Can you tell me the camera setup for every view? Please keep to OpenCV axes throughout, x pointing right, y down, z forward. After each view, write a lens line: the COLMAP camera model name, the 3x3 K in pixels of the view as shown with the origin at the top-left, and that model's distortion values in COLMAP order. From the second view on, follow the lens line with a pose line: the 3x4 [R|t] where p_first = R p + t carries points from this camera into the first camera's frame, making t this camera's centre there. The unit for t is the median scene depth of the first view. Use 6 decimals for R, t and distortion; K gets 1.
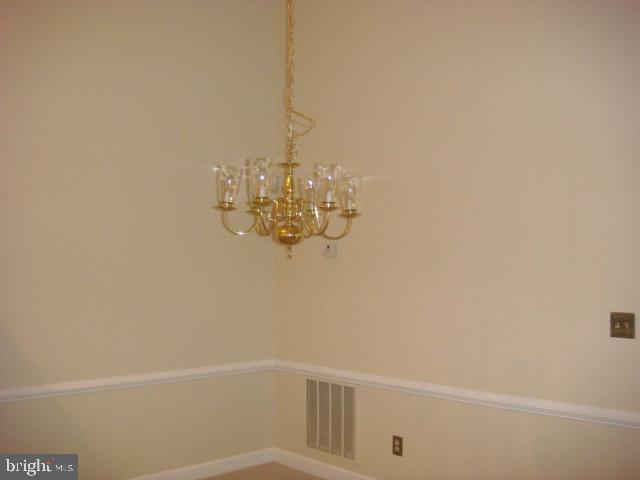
lens RADIAL K [[674.4, 0, 320.0], [0, 674.4, 240.0], [0, 0, 1]] dist [-0.141014, 0.019954]
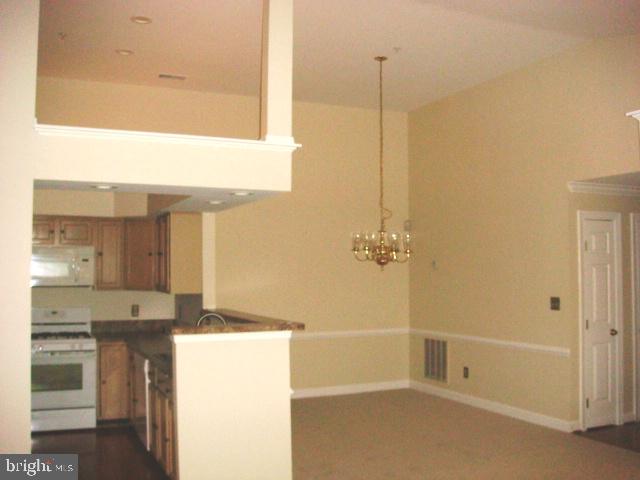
lens RADIAL K [[674.4, 0, 320.0], [0, 674.4, 240.0], [0, 0, 1]] dist [-0.141014, 0.019954]
pose [[0.948633, -0.014261, -0.316057, 0.307620], [0.012312, 0.999891, -0.008160, -0.039764], [0.316139, 0.003850, 0.948705, -0.818708]]
